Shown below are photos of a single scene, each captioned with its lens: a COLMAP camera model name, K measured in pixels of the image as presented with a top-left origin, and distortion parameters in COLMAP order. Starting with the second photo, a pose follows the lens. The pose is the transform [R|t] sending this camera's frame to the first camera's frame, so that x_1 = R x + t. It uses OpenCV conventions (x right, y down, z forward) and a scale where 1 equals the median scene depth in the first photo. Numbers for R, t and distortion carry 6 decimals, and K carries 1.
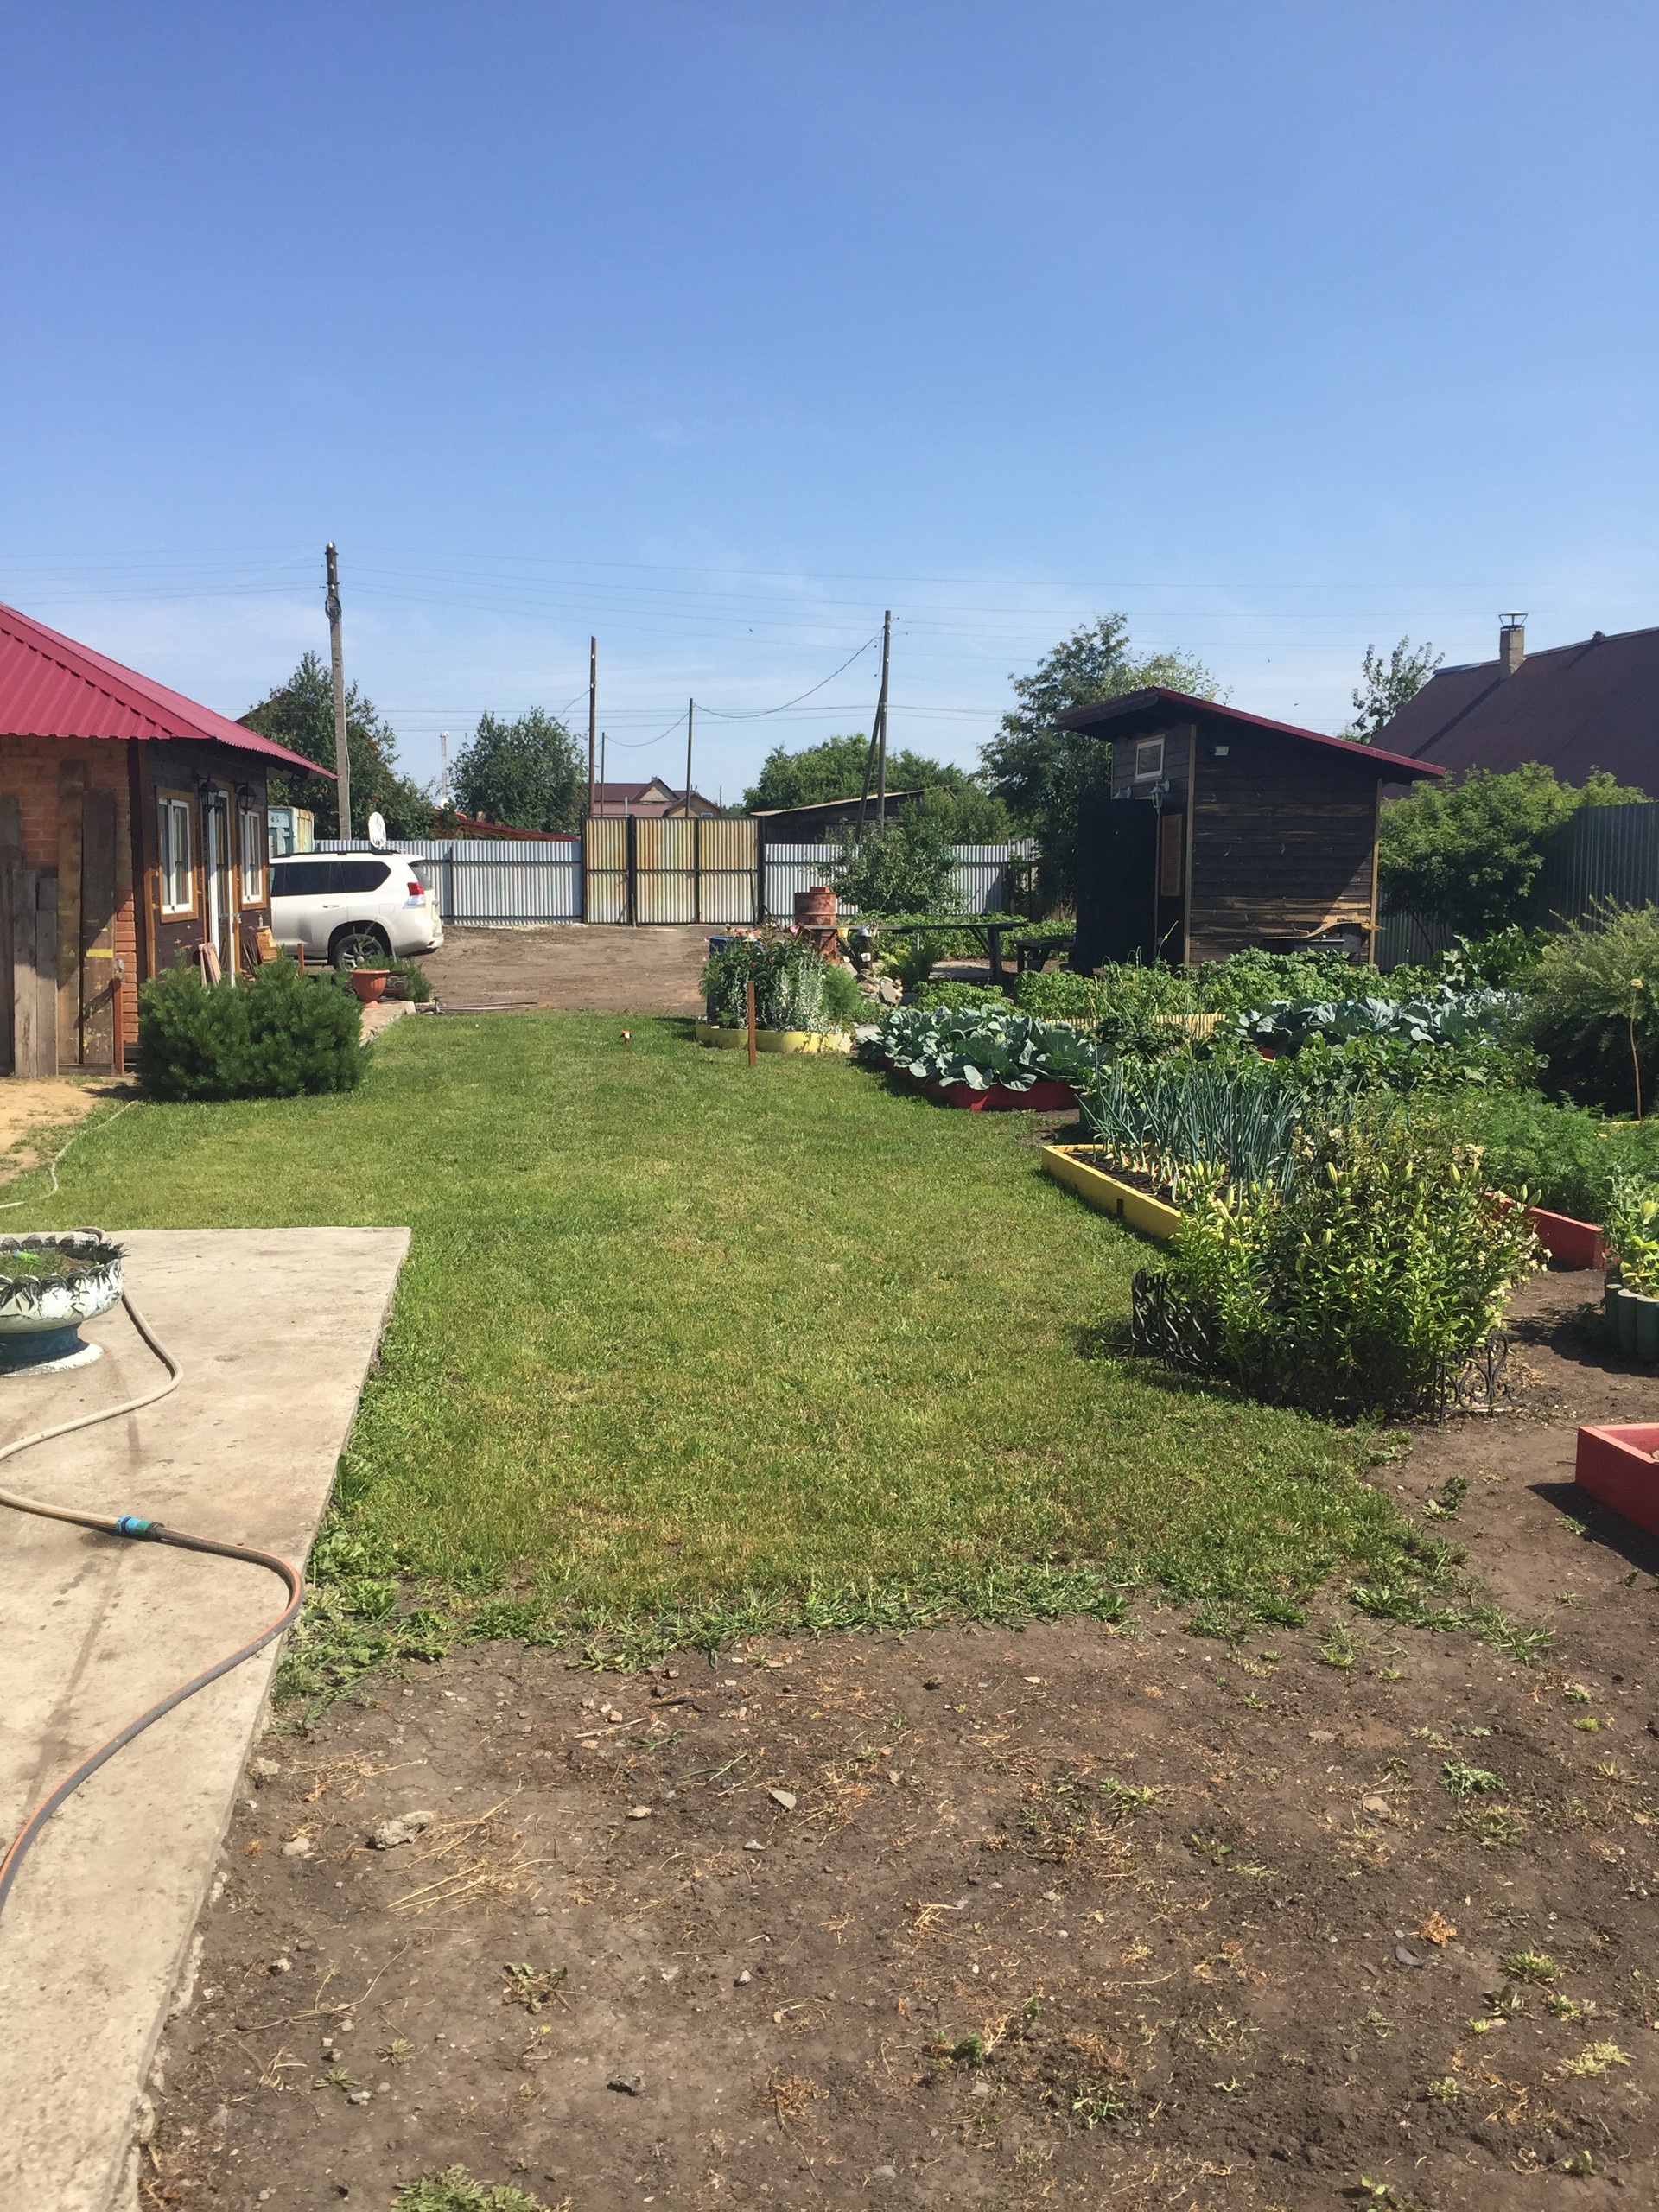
lens RADIAL K [[1902.1, 0, 829.5], [0, 1902.1, 1106.0], [0, 0, 1]] dist [0.027268, 0.000967]
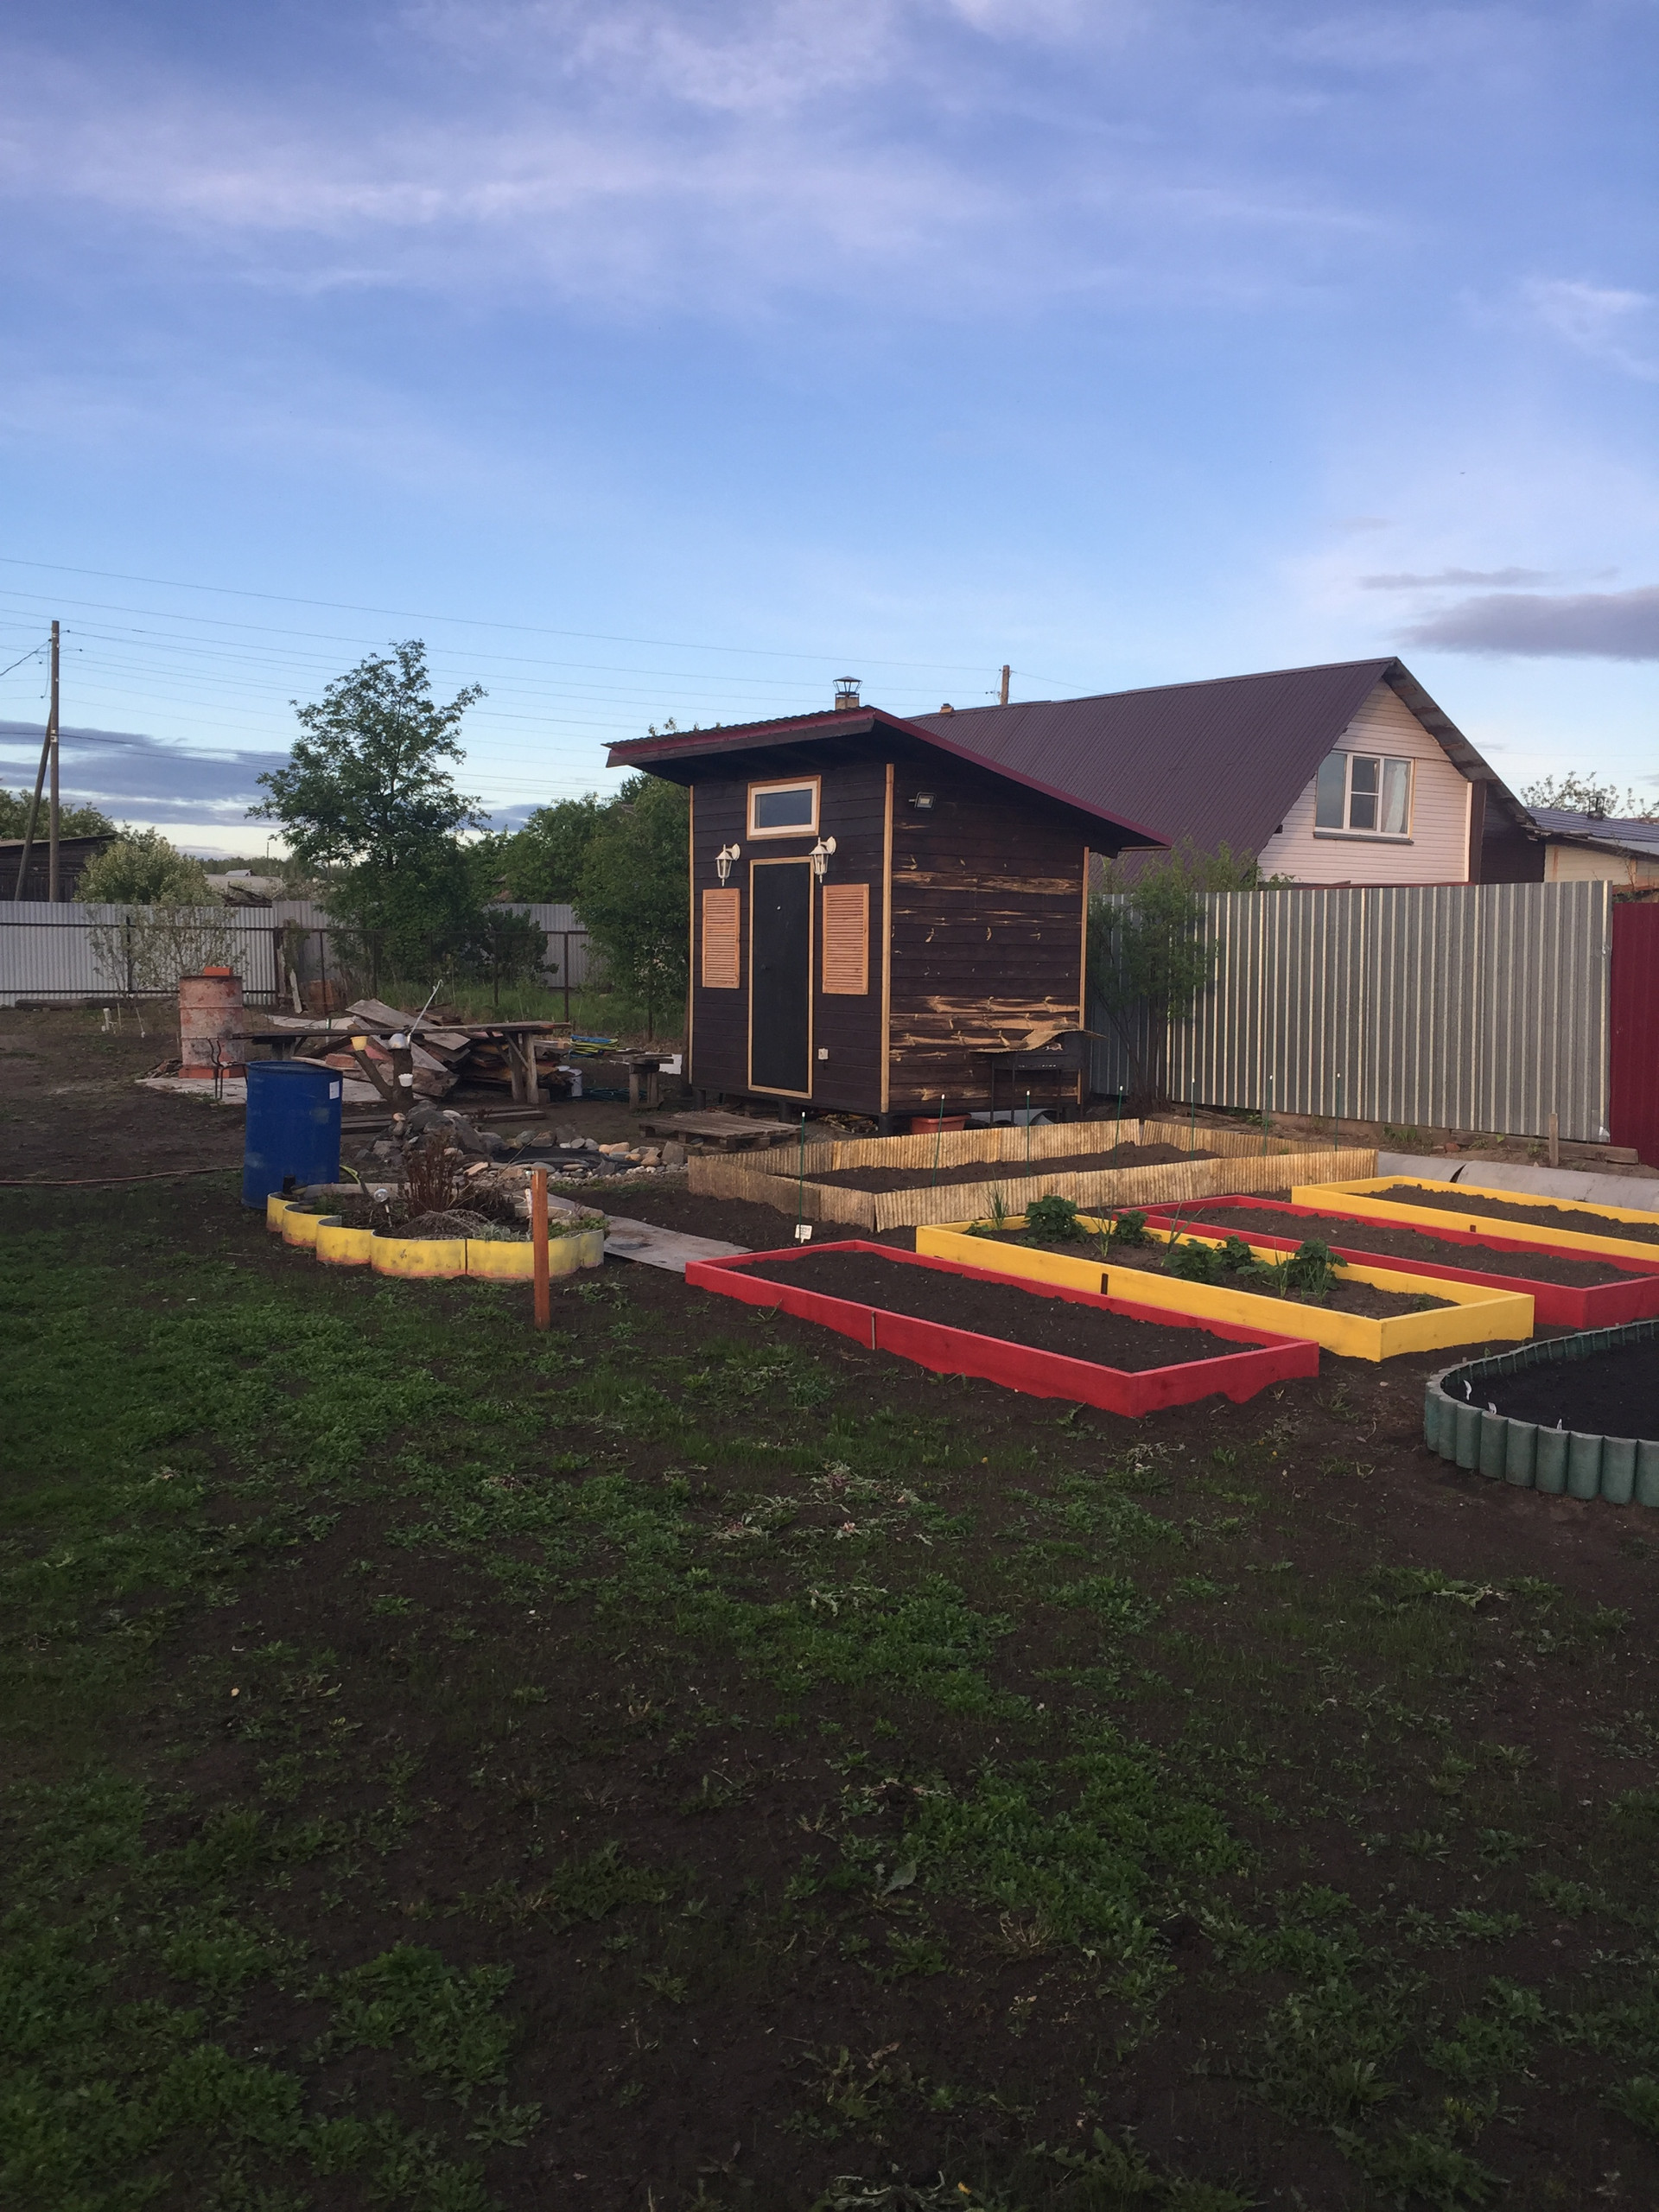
lens RADIAL K [[1902.1, 0, 829.5], [0, 1902.1, 1106.0], [0, 0, 1]] dist [0.027268, 0.000967]
pose [[0.888931, -0.022133, 0.457506, -0.075754], [0.036478, 0.999080, -0.022544, -0.023213], [-0.456586, 0.036729, 0.888921, 0.160803]]
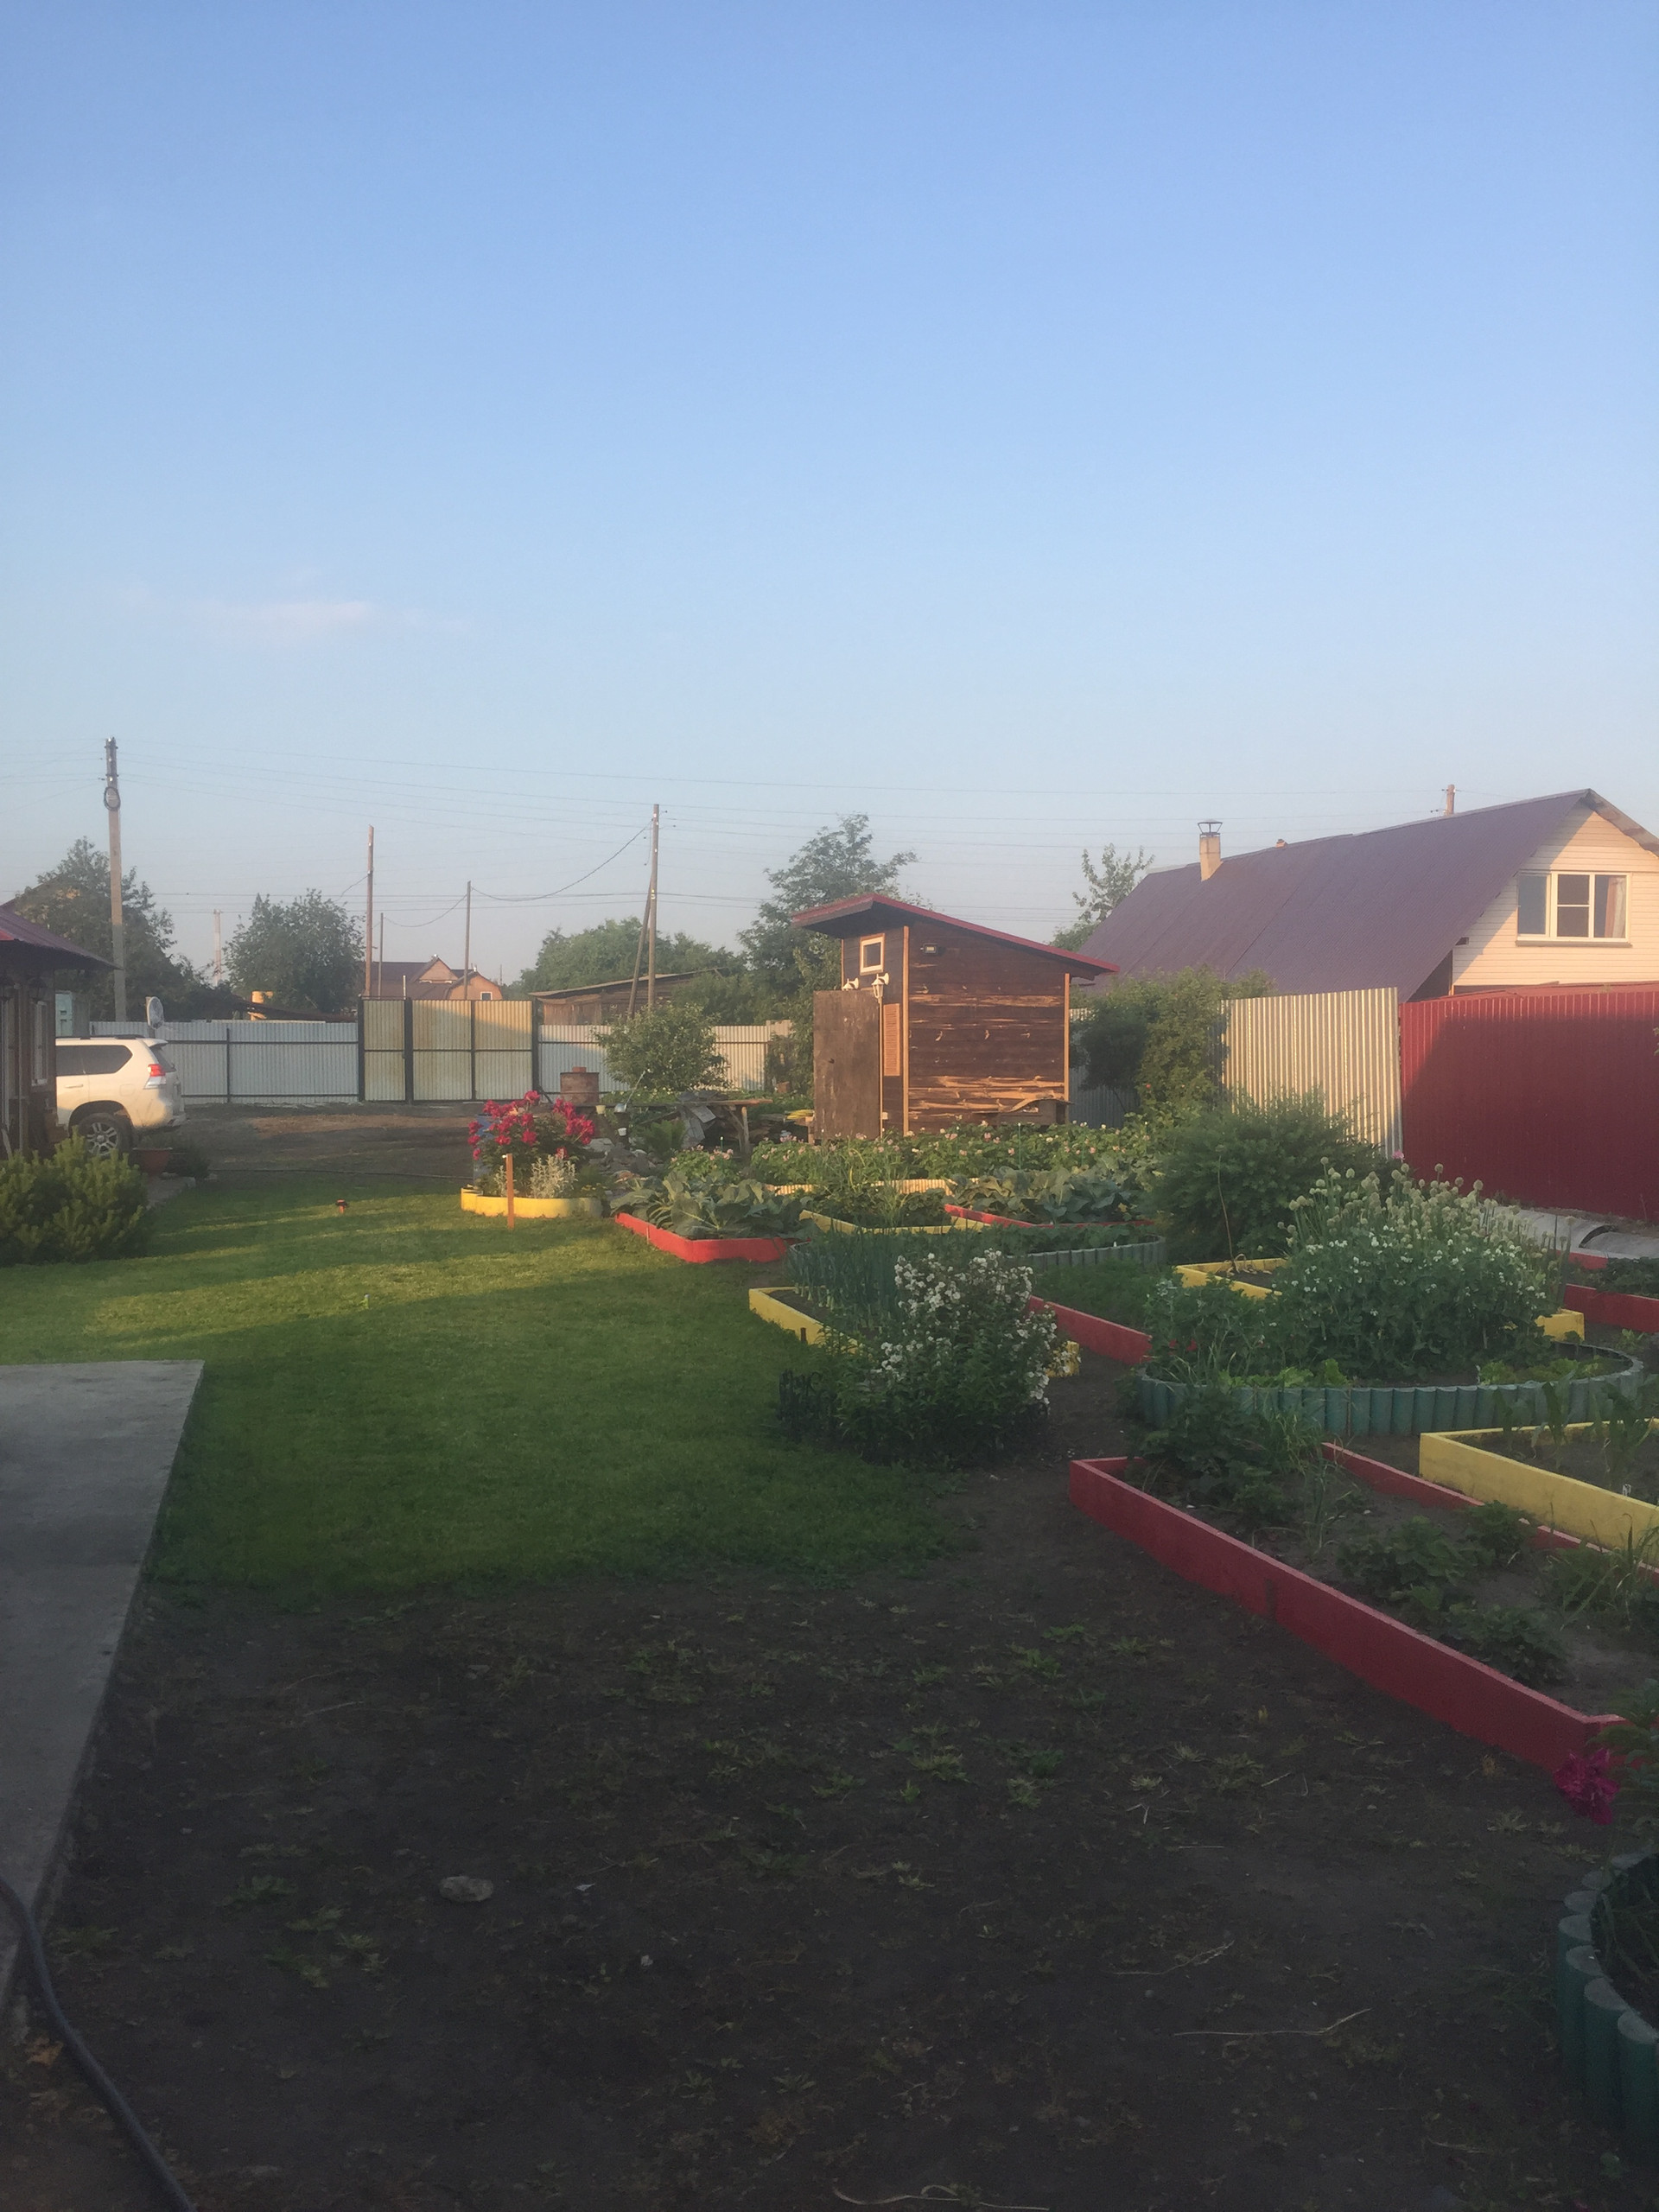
lens RADIAL K [[1902.5, 0, 828.2], [0, 1902.5, 1192.1], [0, 0, 1]] dist [-0.005894, -0.004956]
pose [[0.993775, -0.010710, 0.110891, 0.008011], [0.015886, 0.998820, -0.045897, 0.004157], [-0.110268, 0.047373, 0.992772, -0.048731]]
